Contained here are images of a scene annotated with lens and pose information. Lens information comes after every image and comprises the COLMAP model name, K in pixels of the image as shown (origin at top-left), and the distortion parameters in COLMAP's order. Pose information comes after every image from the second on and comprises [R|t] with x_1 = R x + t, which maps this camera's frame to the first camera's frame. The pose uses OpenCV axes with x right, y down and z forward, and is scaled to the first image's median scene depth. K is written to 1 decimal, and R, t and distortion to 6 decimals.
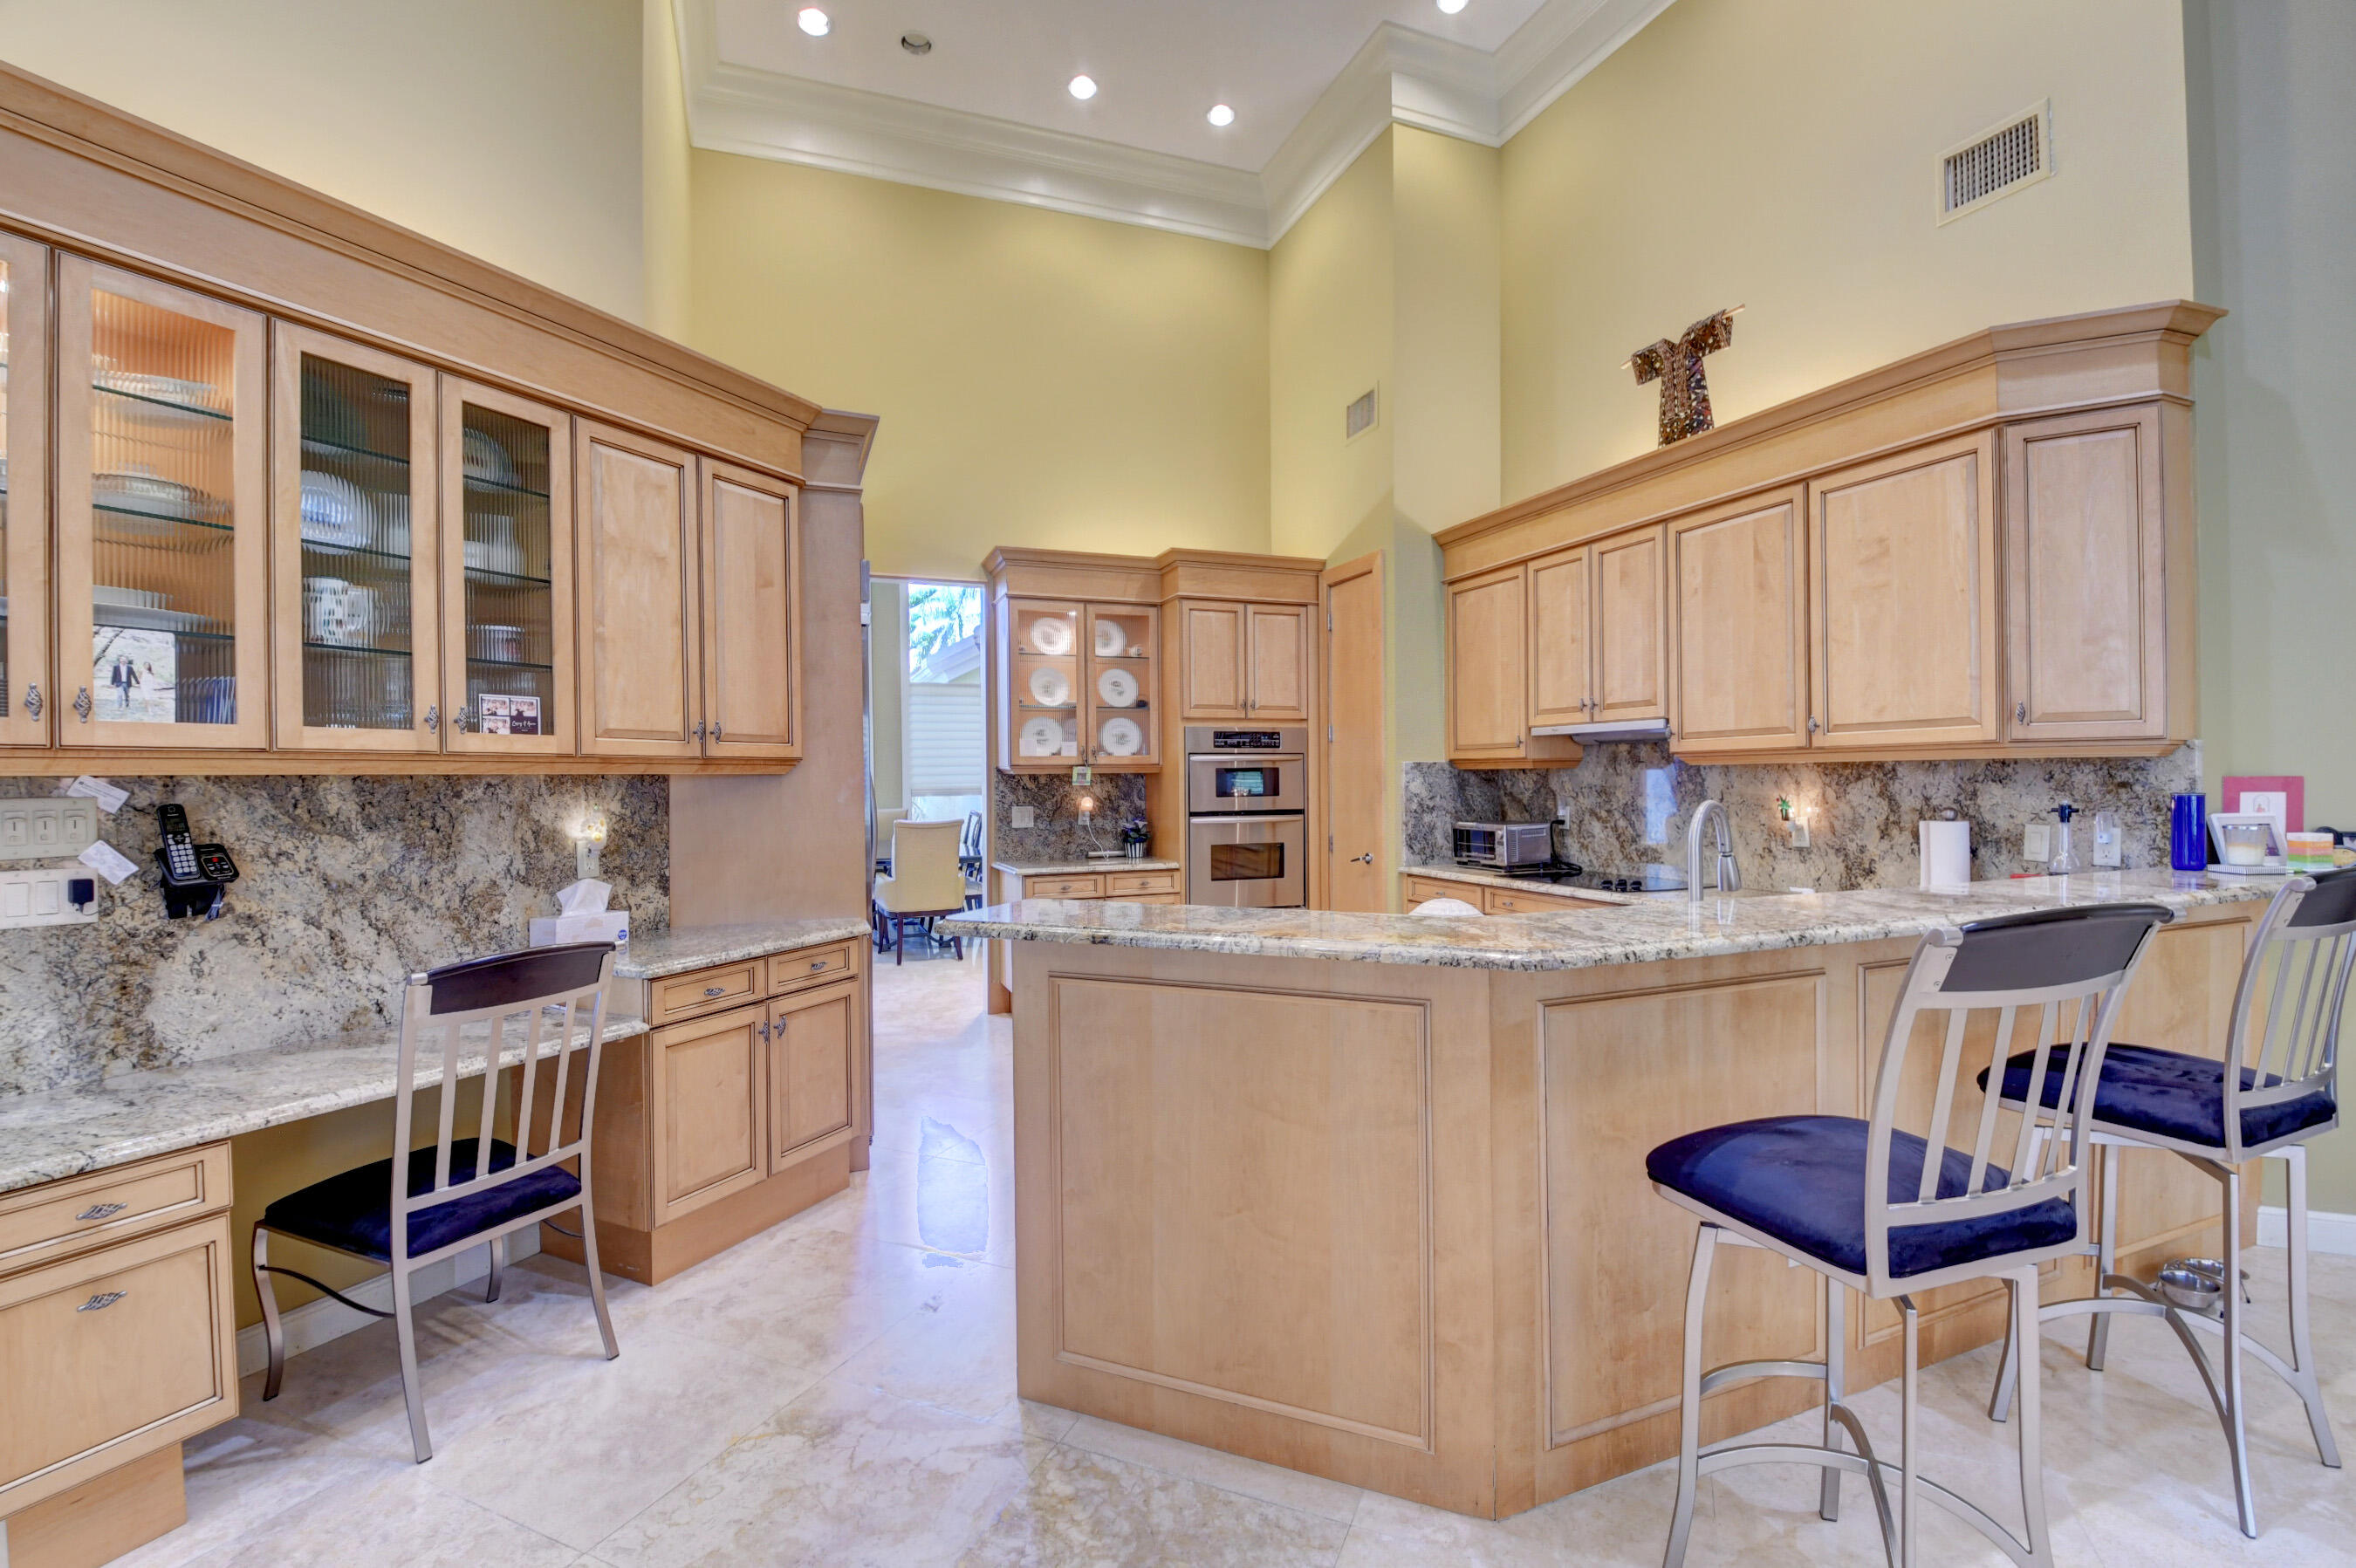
lens RADIAL K [[1032.6, 0, 1174.4], [0, 1032.6, 786.9], [0, 0, 1]] dist [0.001749, -0.019603]
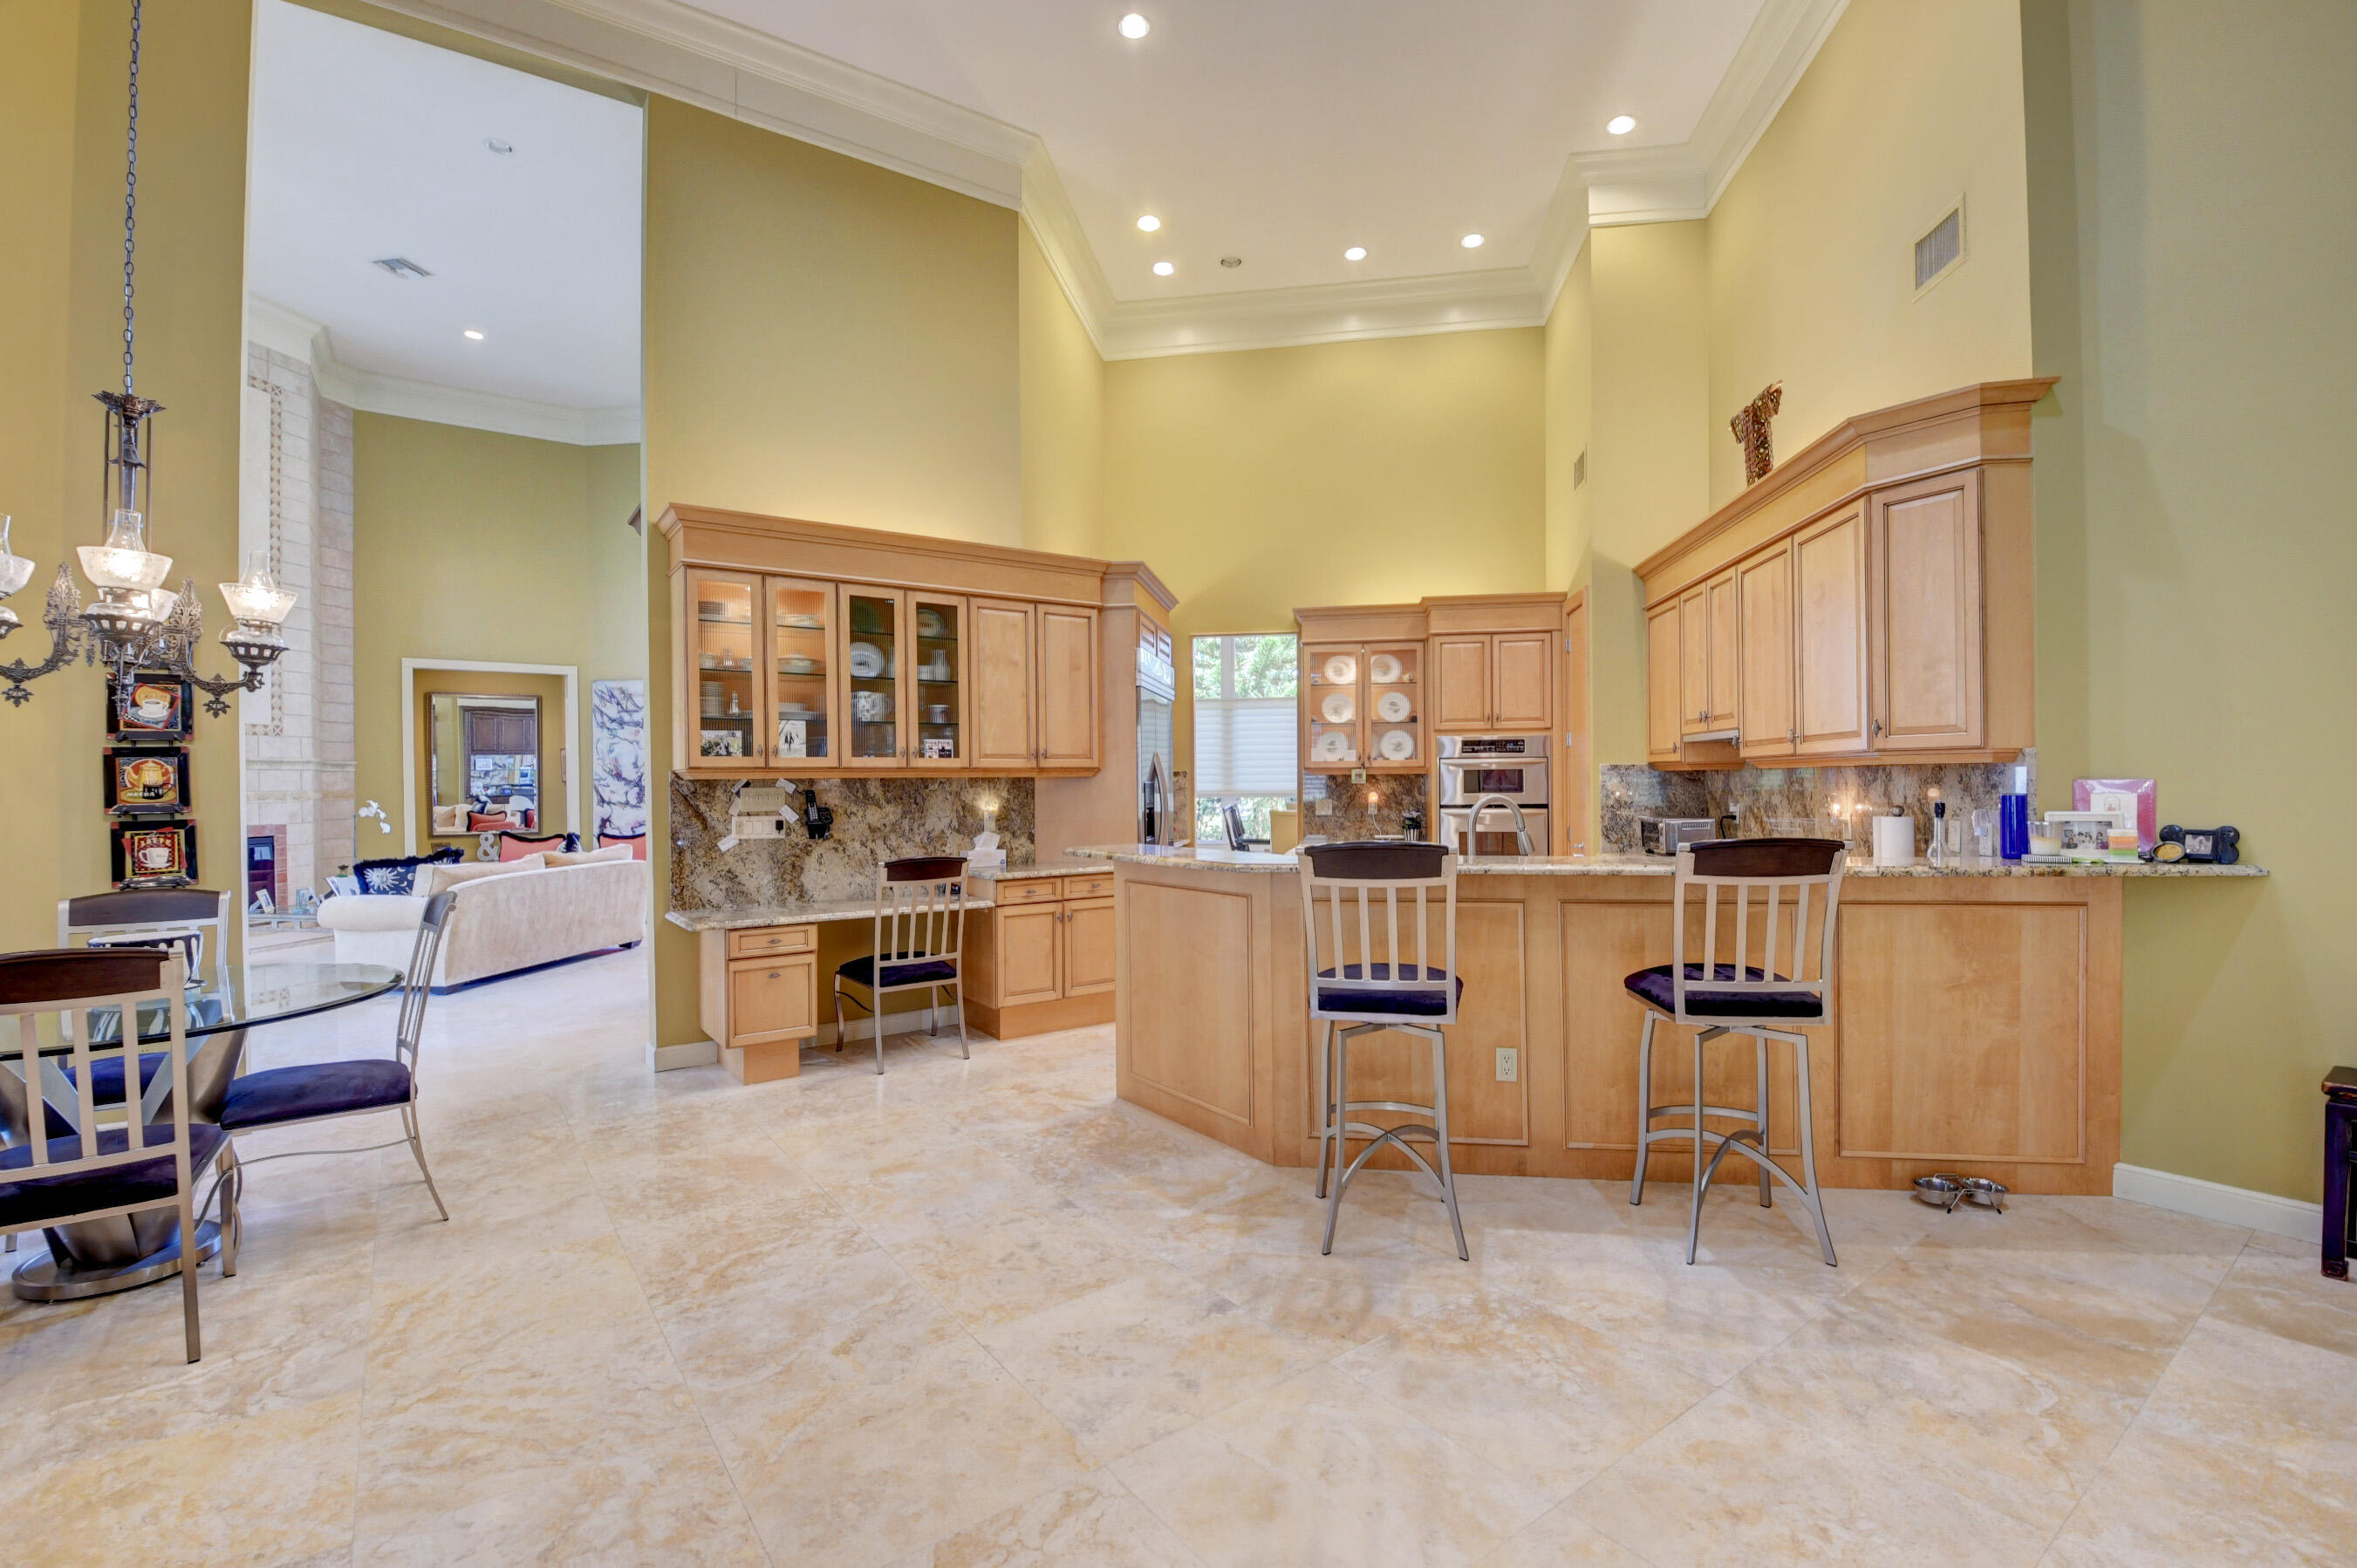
lens RADIAL K [[1023.7, 0, 1178.5], [0, 1023.7, 784.0], [0, 0, 1]] dist [0.025952, -0.041238]
pose [[0.867223, 0.003839, -0.497905, 0.719050], [-0.003606, 0.999992, 0.001430, -0.003153], [0.497907, 0.000556, 0.867230, -0.492939]]
